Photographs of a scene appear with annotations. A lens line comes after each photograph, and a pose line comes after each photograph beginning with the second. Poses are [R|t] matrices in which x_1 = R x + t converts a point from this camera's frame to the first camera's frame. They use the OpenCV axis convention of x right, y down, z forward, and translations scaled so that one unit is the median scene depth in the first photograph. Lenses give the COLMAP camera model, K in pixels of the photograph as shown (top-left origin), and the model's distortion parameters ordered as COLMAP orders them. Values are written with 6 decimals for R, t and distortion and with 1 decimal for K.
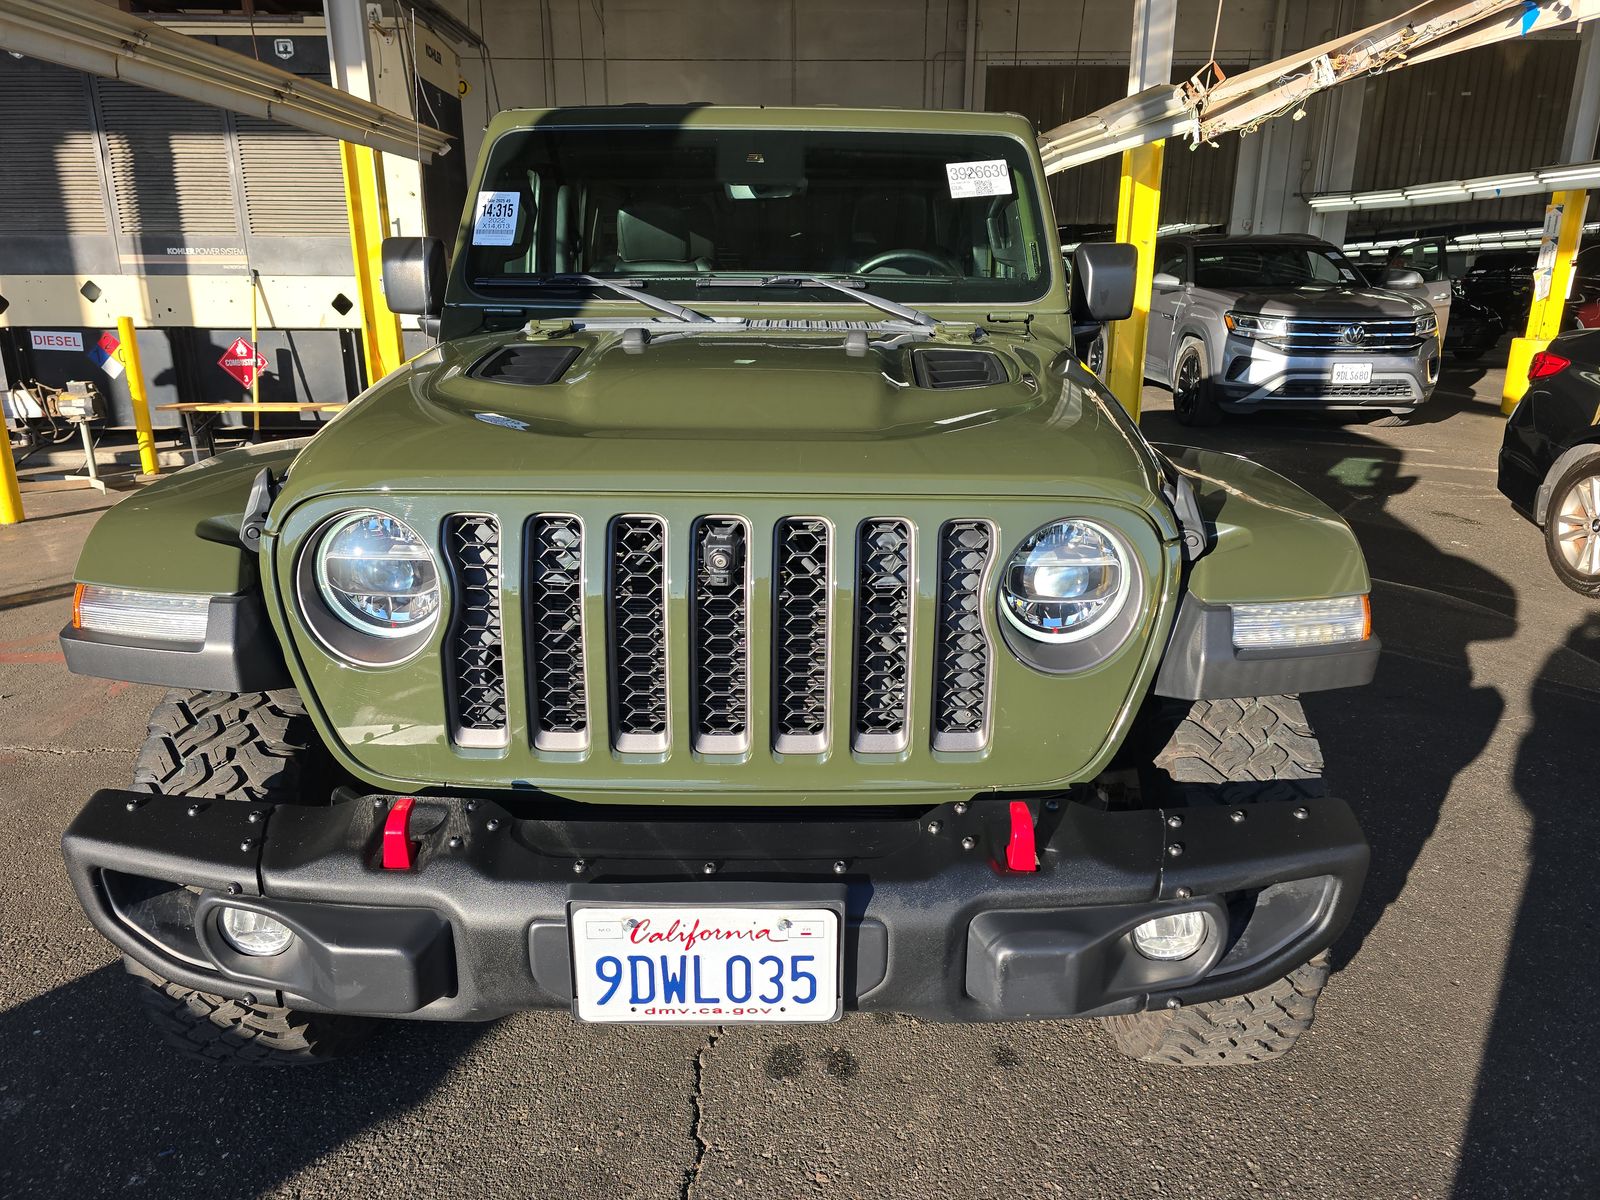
lens RADIAL K [[1078.6, 0, 799.2], [0, 1078.6, 598.4], [0, 0, 1]] dist [0.052389, -0.041697]
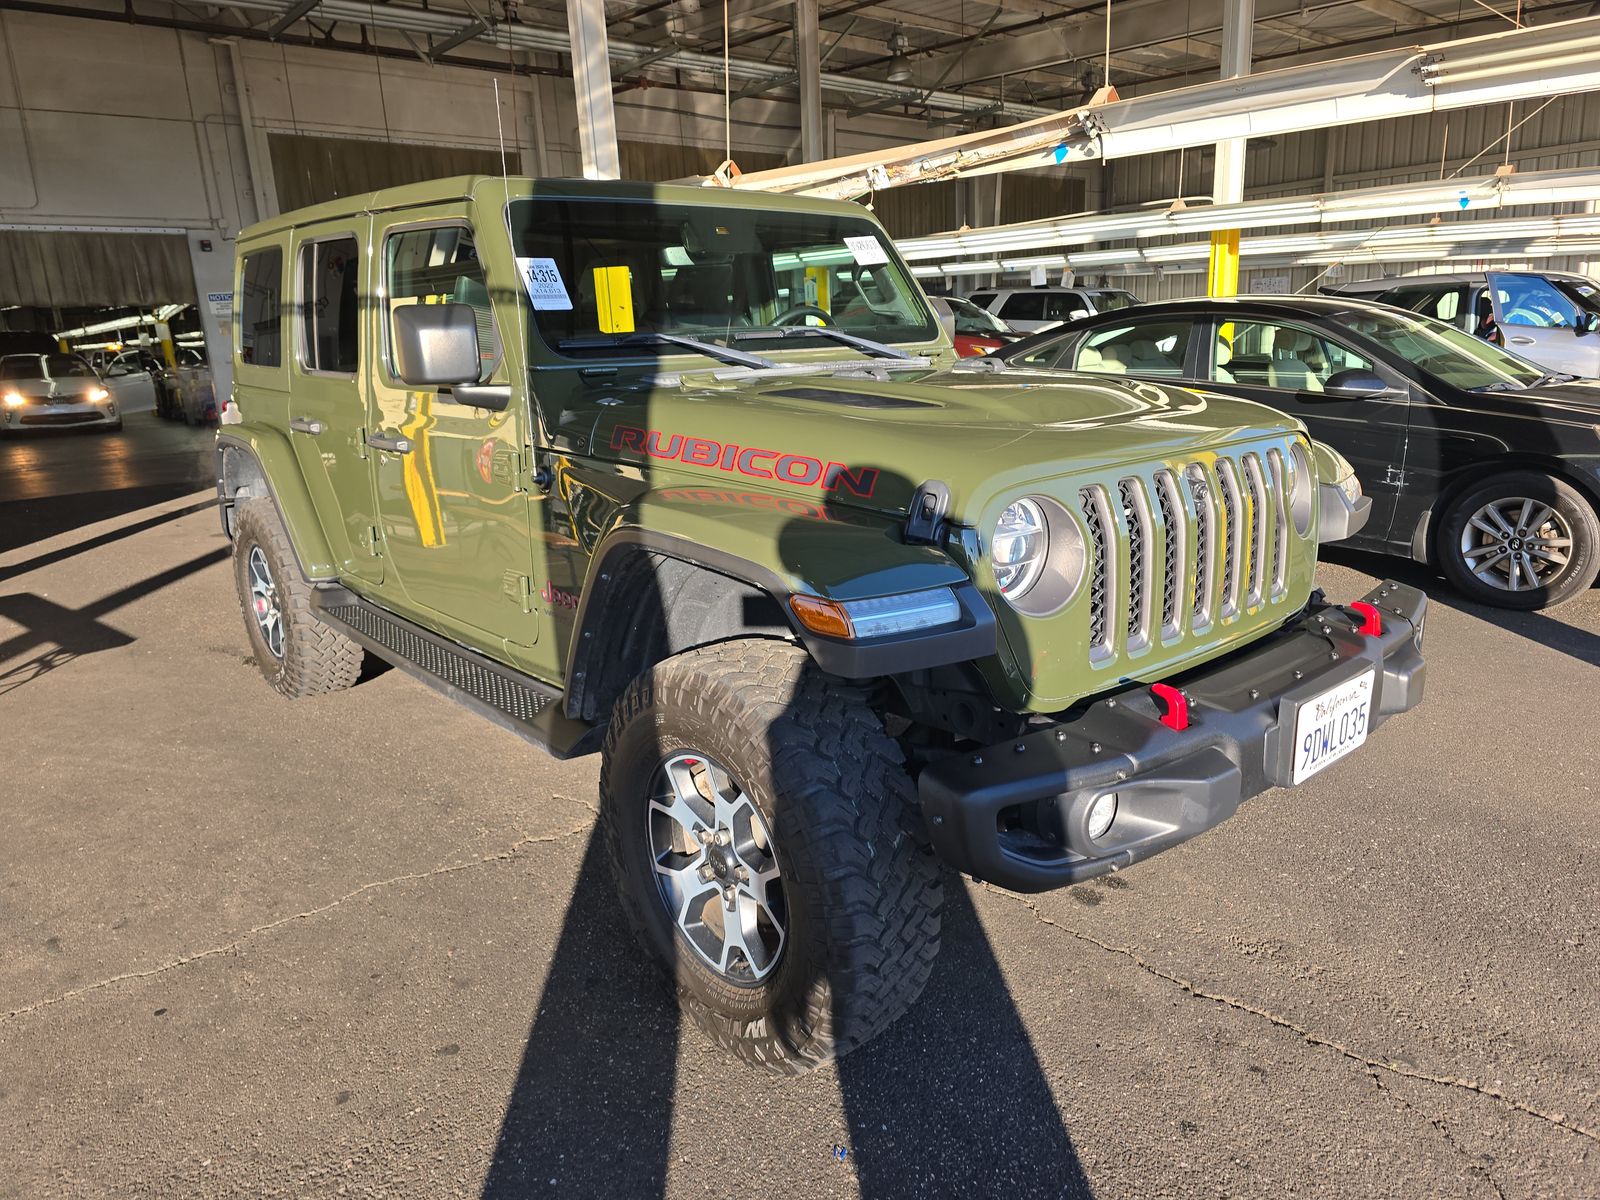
lens RADIAL K [[1078.6, 0, 803.8], [0, 1078.6, 607.5], [0, 0, 1]] dist [0.052389, -0.041697]
pose [[0.761192, -0.194942, 0.618534, -0.143833], [0.227358, 0.973437, 0.027000, -0.004412], [-0.607367, 0.120076, 0.785294, 0.015215]]
